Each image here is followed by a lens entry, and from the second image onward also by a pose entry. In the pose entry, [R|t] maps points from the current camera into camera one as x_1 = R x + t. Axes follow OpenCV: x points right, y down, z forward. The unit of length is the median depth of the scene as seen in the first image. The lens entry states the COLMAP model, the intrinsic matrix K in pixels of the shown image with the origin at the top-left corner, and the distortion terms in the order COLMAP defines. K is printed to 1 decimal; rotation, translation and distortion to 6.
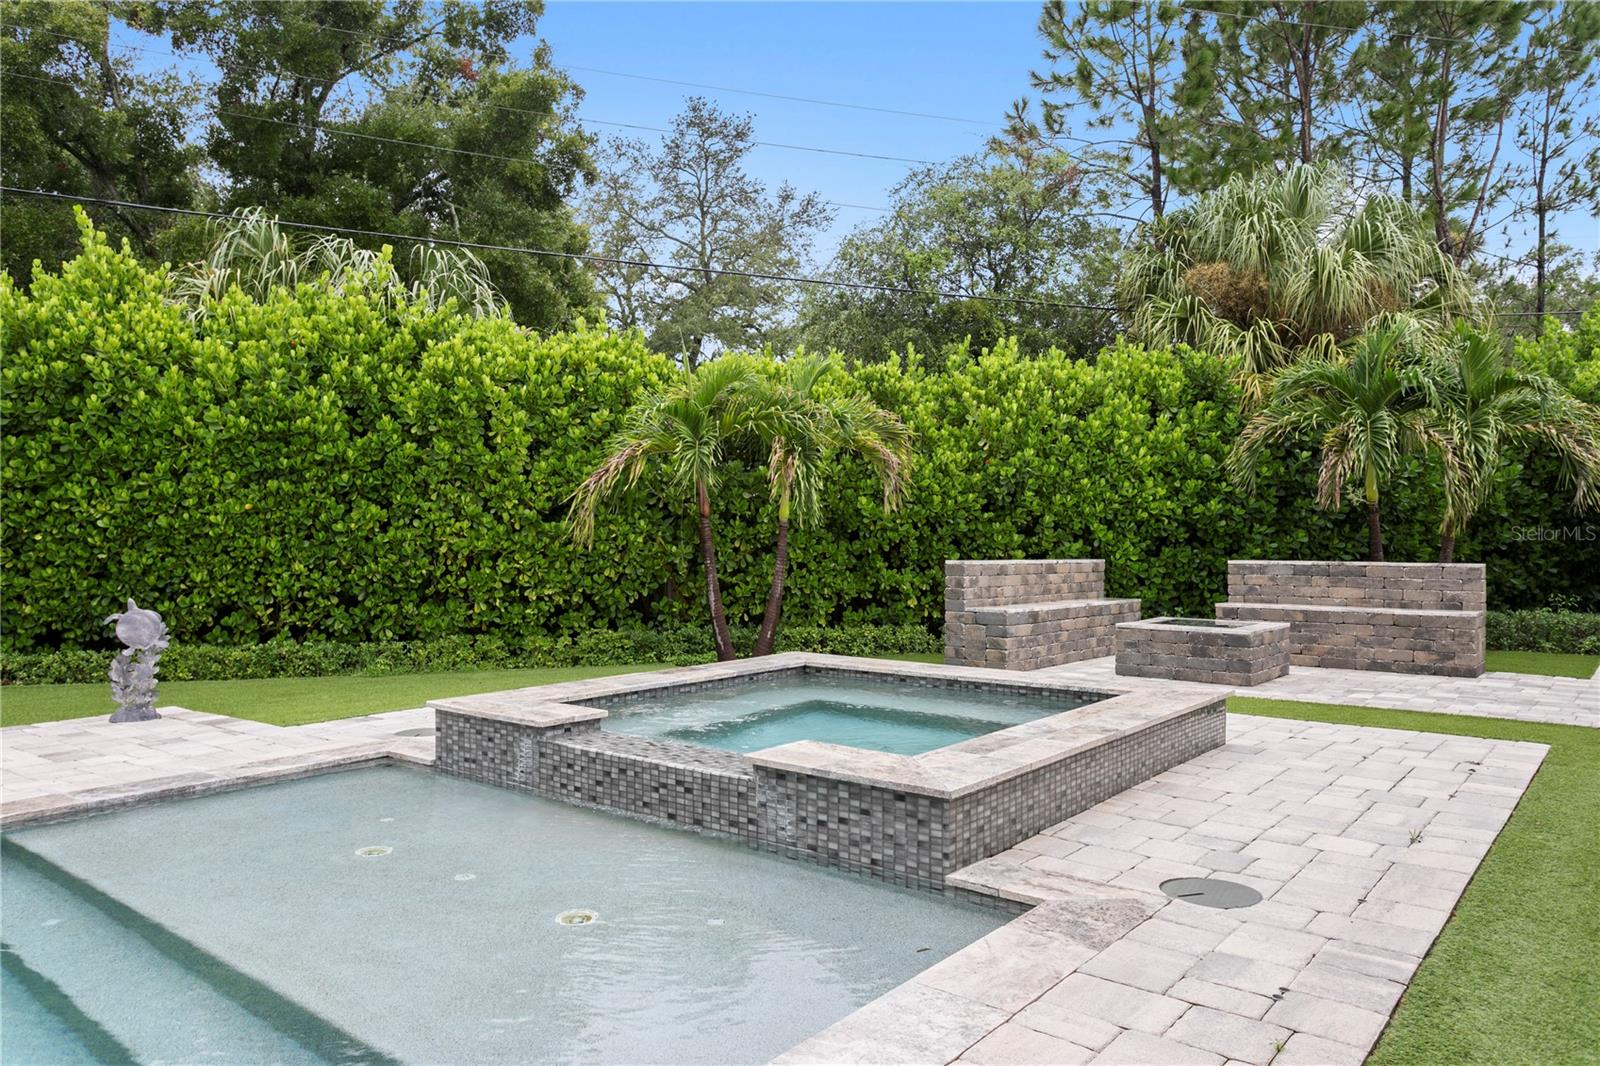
lens RADIAL K [[1113.1, 0, 788.9], [0, 1113.1, 536.9], [0, 0, 1]] dist [0.003332, 0.004634]
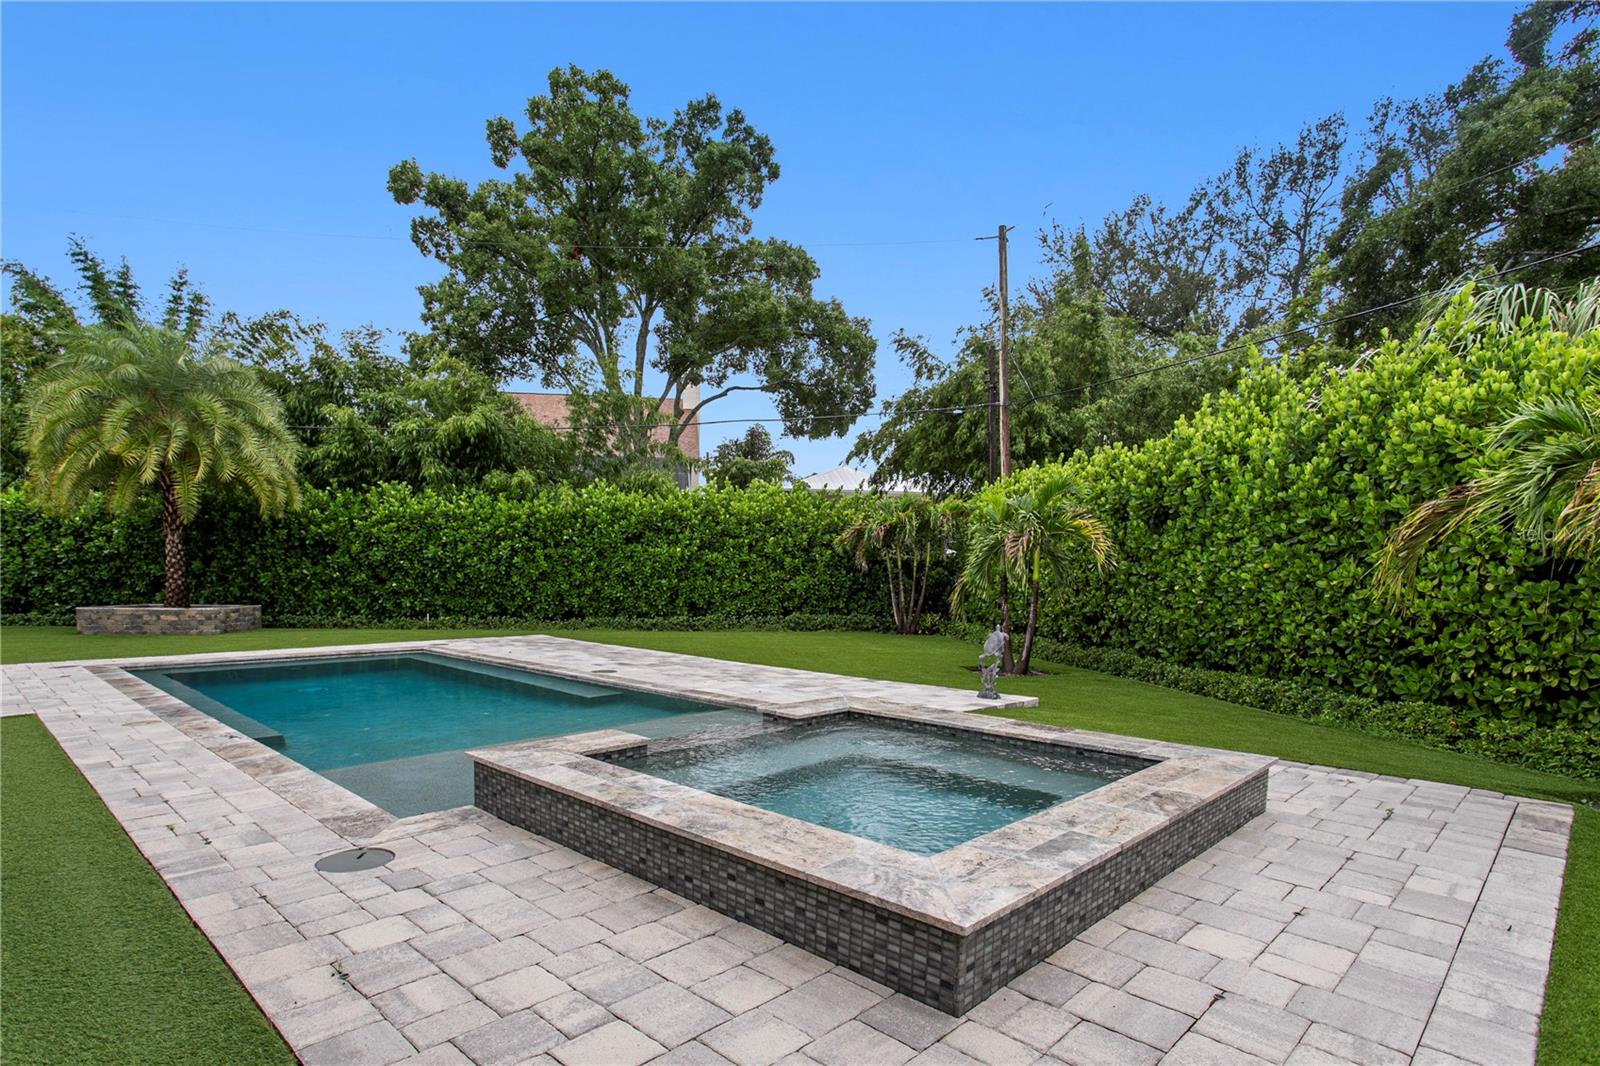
lens RADIAL K [[839.0, 0, 792.1], [0, 839.0, 594.2], [0, 0, 1]] dist [-0.003493, -0.002651]
pose [[-0.087566, 0.029136, -0.995733, 0.455800], [-0.016808, 0.999387, 0.030721, -0.014851], [0.996017, 0.019426, -0.087023, 0.550102]]
